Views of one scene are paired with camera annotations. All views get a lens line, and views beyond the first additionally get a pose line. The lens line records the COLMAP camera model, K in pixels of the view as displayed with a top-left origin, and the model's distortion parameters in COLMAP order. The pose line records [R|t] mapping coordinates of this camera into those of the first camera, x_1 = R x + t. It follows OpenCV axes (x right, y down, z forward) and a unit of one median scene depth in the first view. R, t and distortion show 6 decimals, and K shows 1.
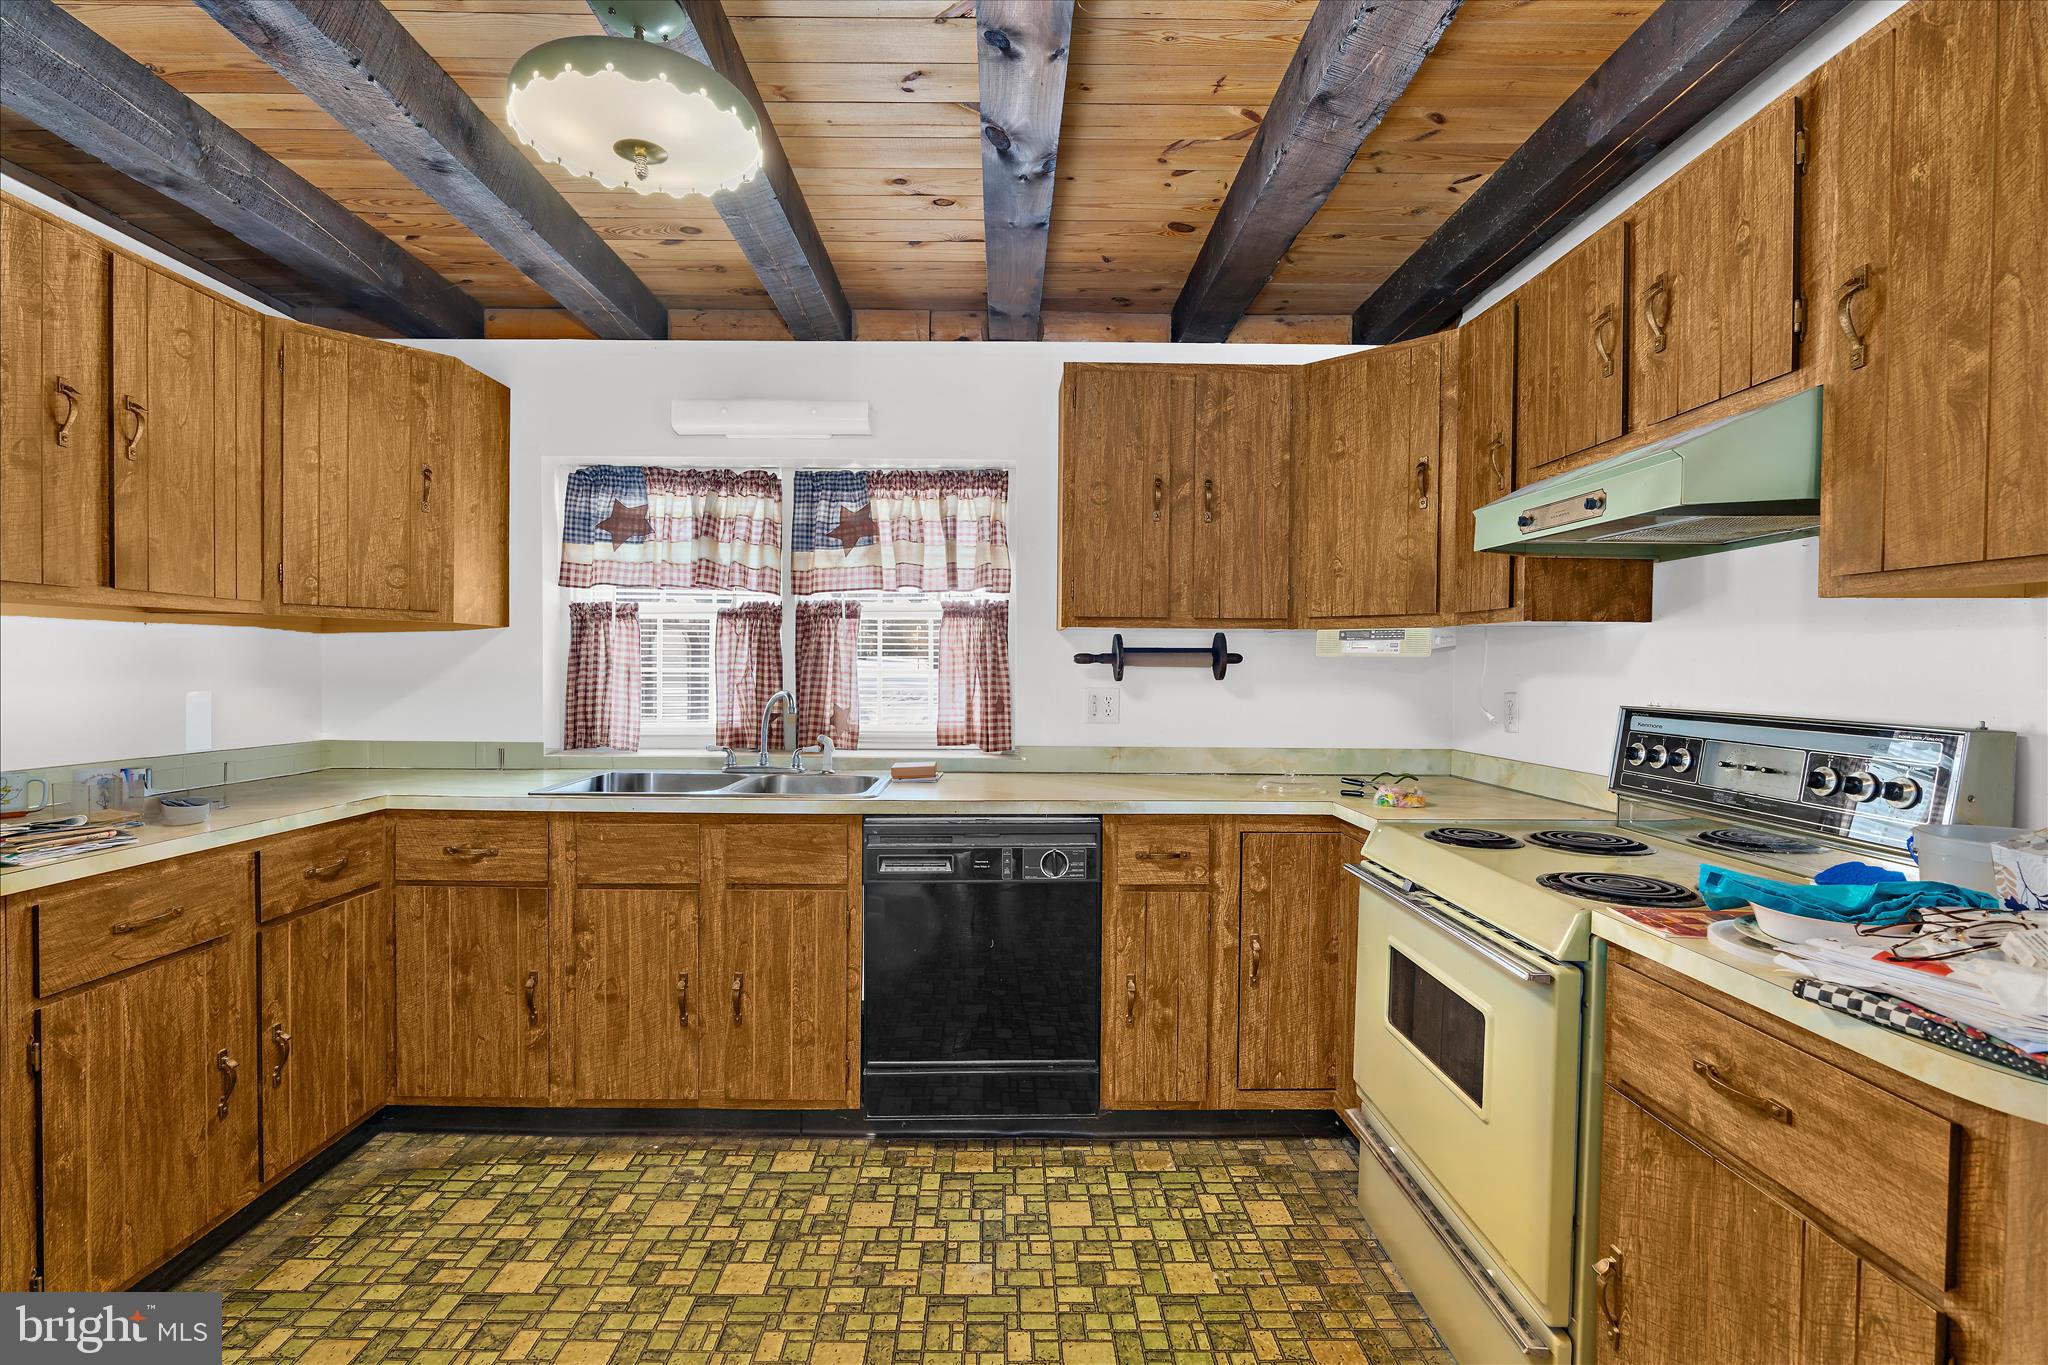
lens RADIAL K [[941.9, 0, 989.6], [0, 941.9, 691.7], [0, 0, 1]] dist [-0.008445, 0.004782]
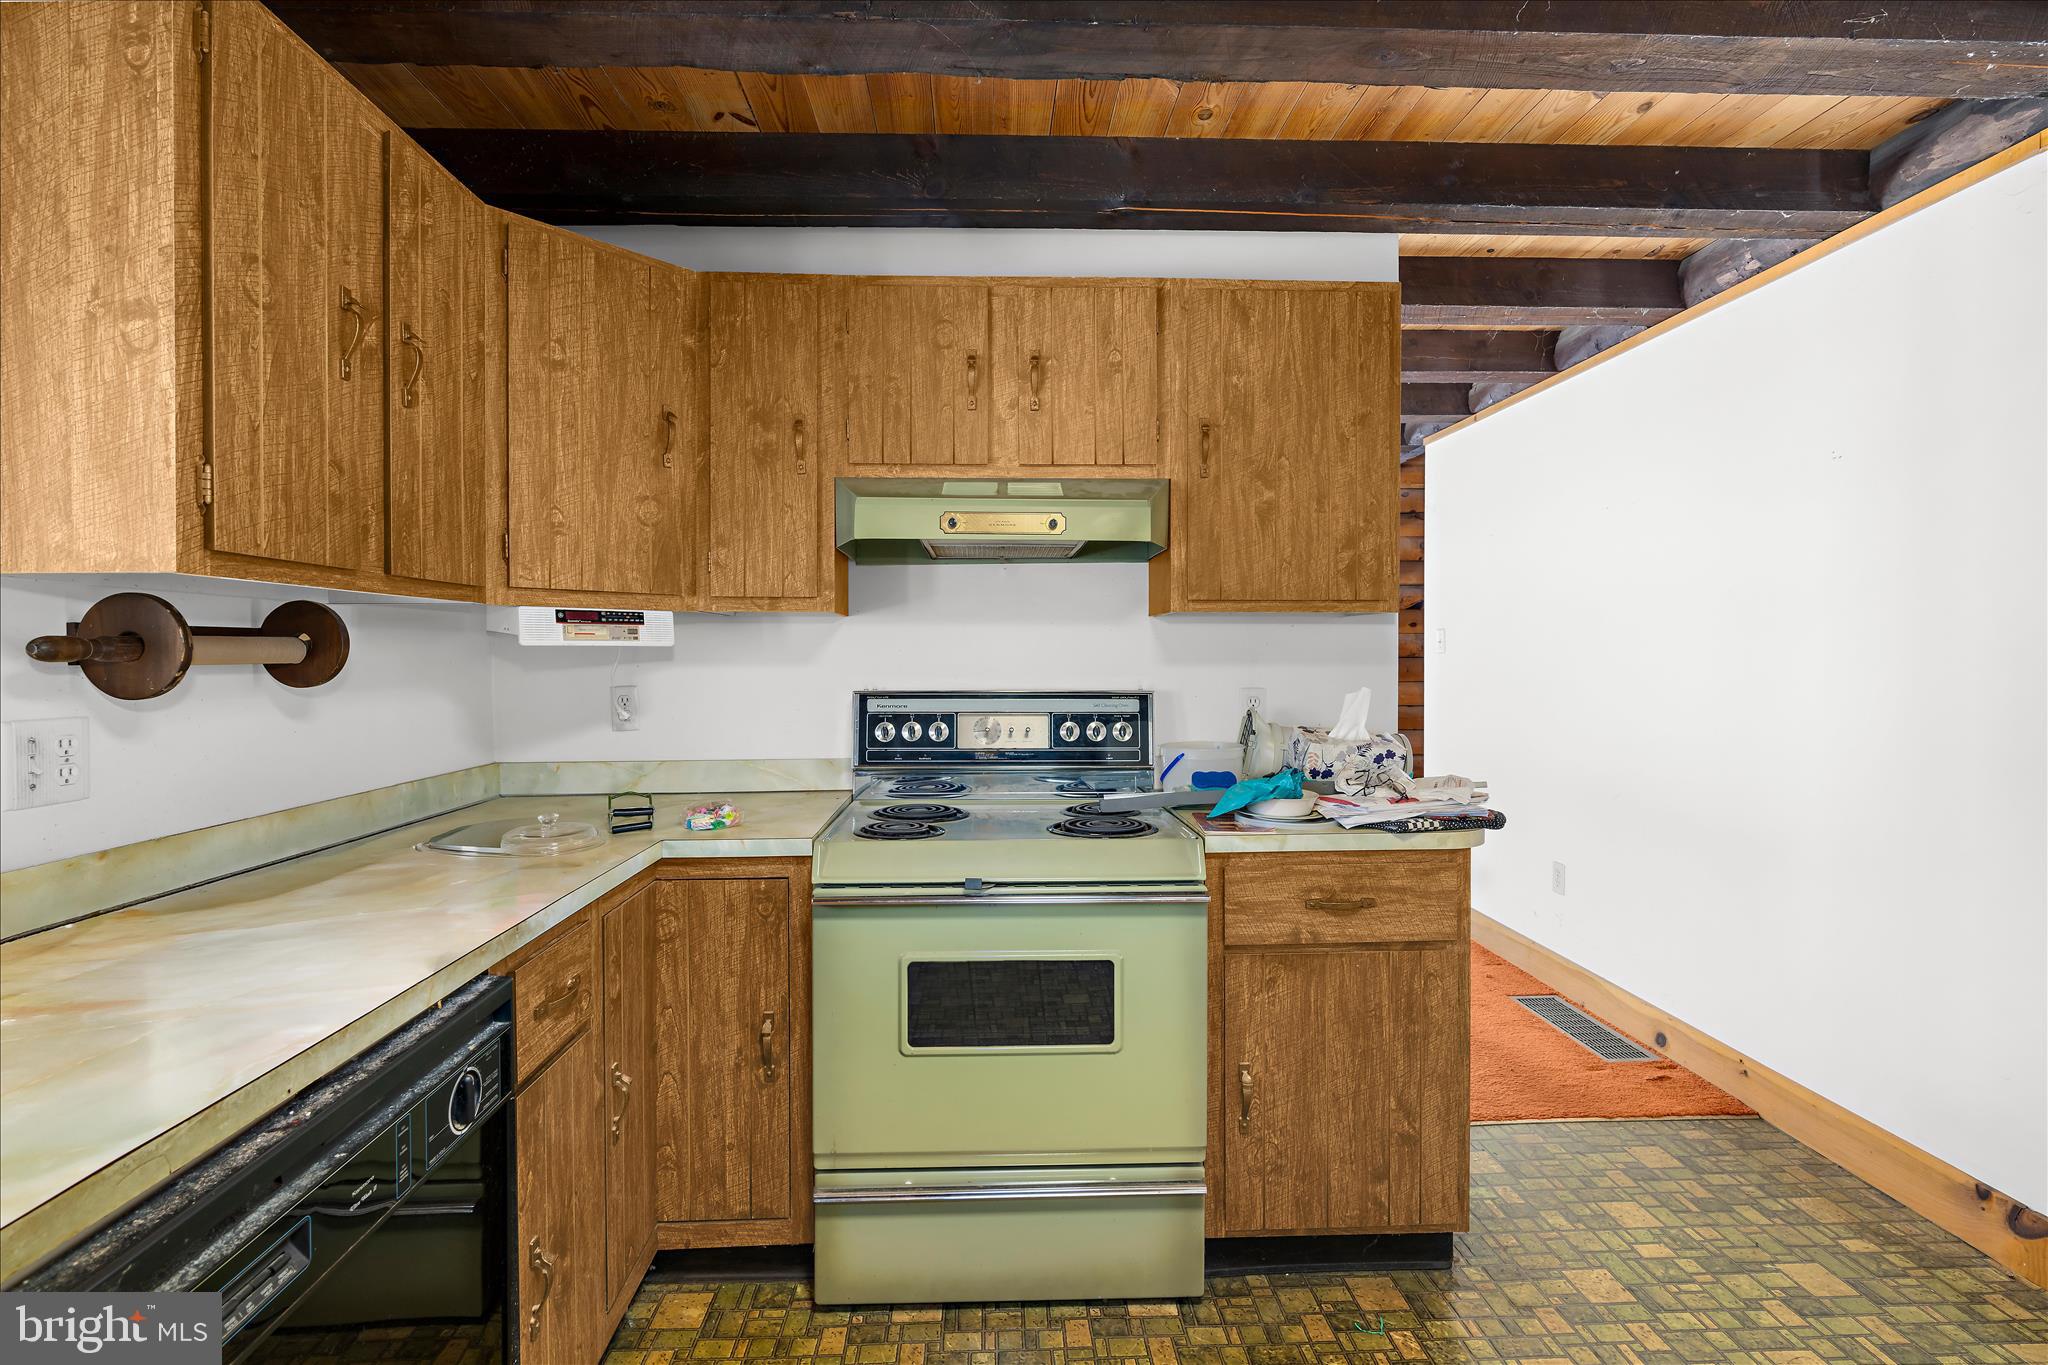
lens RADIAL K [[941.9, 0, 1013.5], [0, 941.9, 665.8], [0, 0, 1]] dist [-0.008445, 0.004782]
pose [[-0.053622, -0.021556, 0.998329, -0.753392], [0.032049, 0.999215, 0.023296, -0.058151], [-0.998047, 0.033245, -0.052889, 1.448941]]
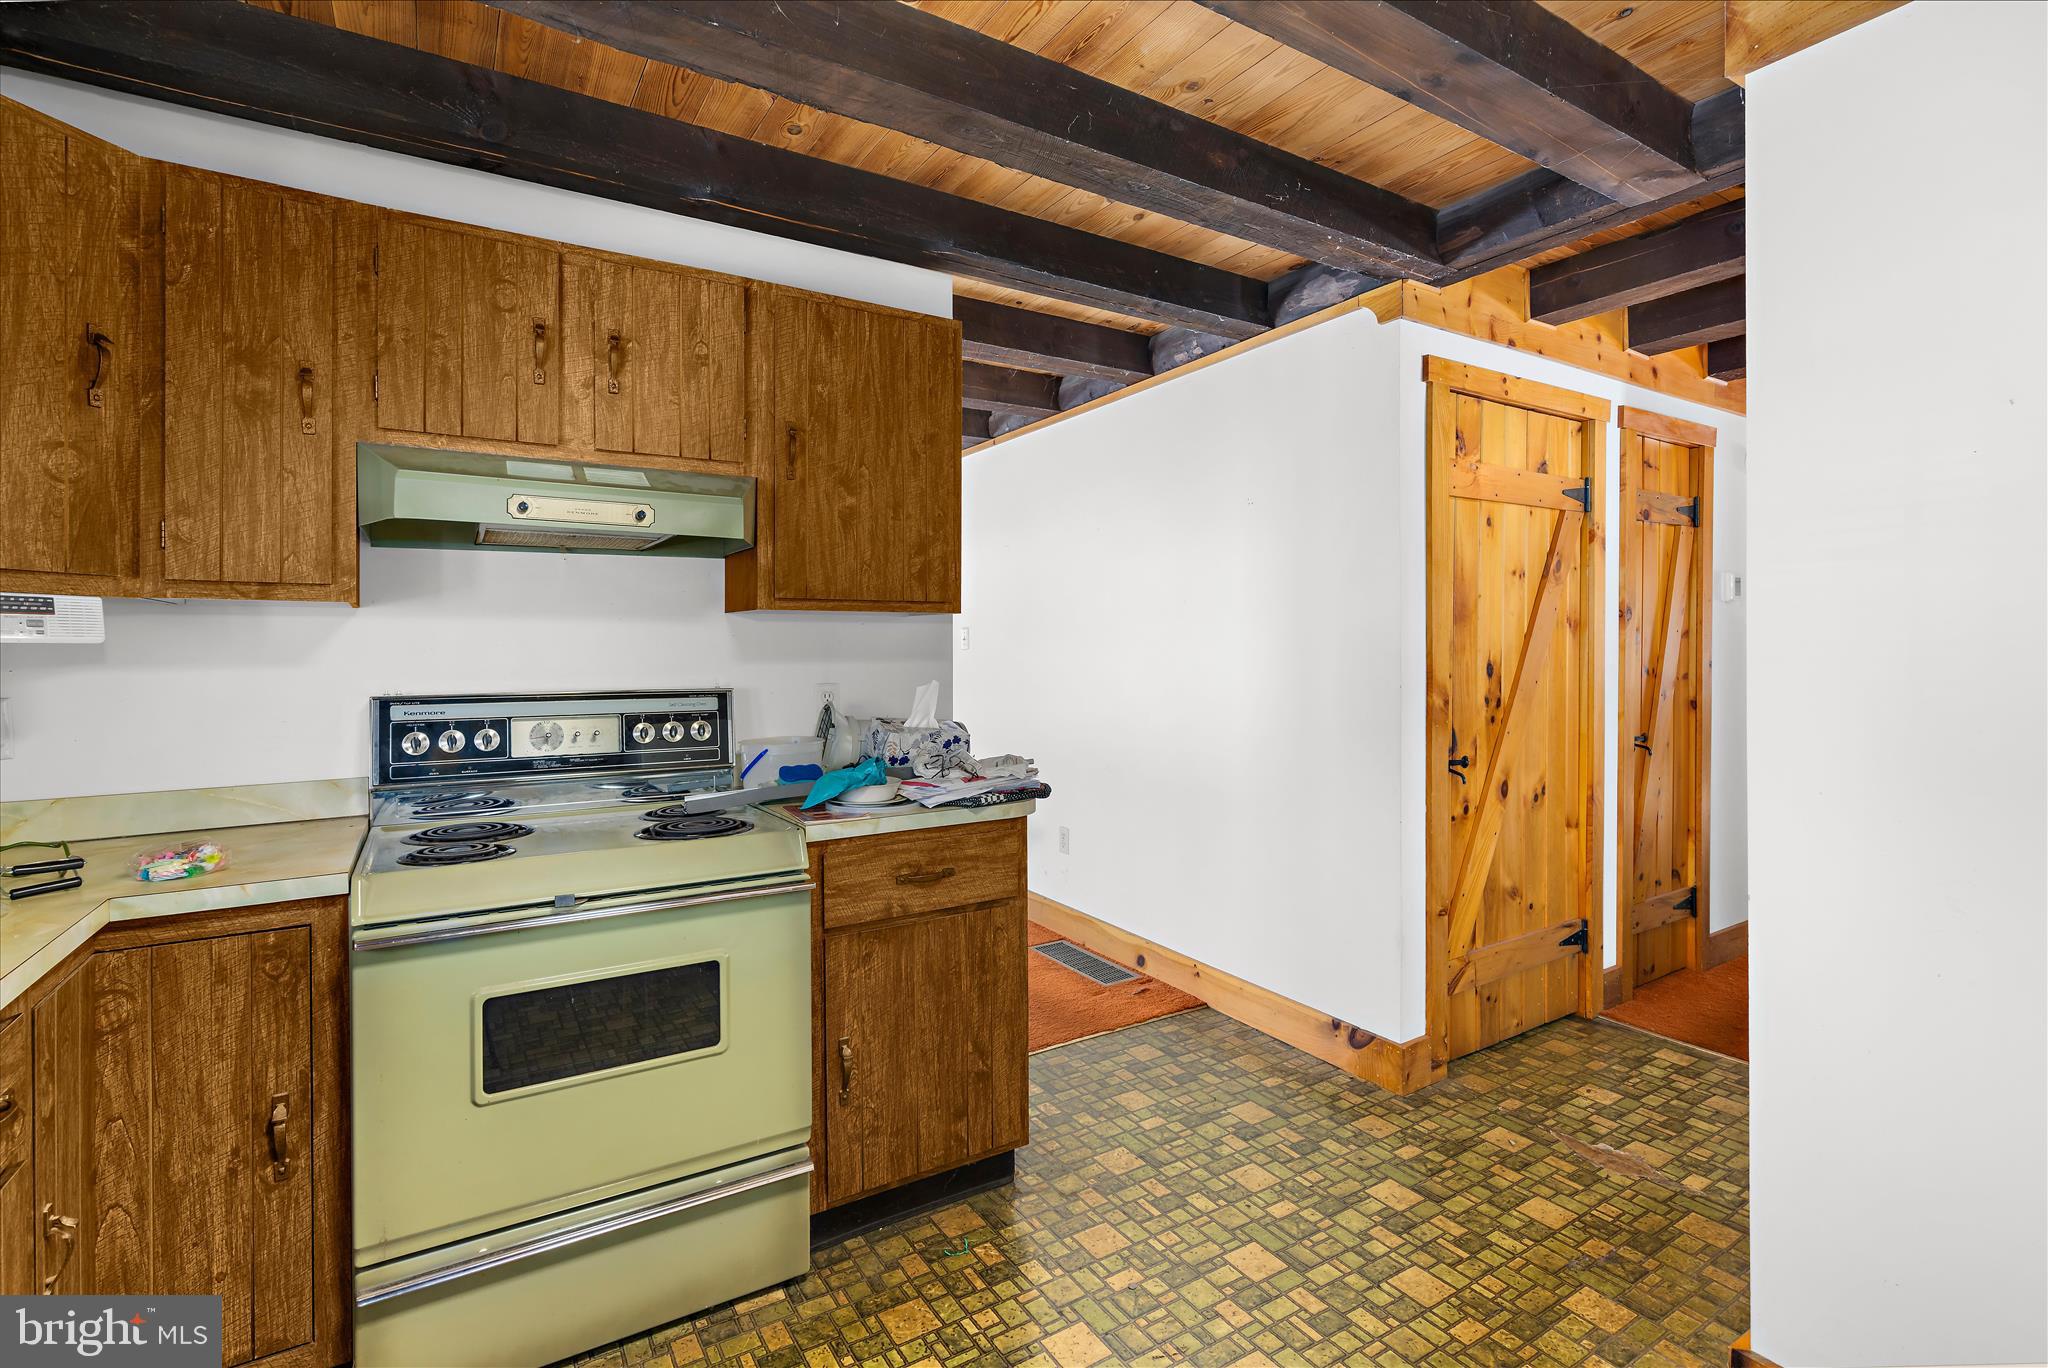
lens RADIAL K [[941.9, 0, 1036.9], [0, 941.9, 655.0], [0, 0, 1]] dist [-0.008445, 0.004782]
pose [[-0.542637, -0.011387, 0.839890, -0.788028], [0.026372, 0.999184, 0.030586, -0.062574], [-0.839553, 0.038746, -0.541894, 1.580174]]
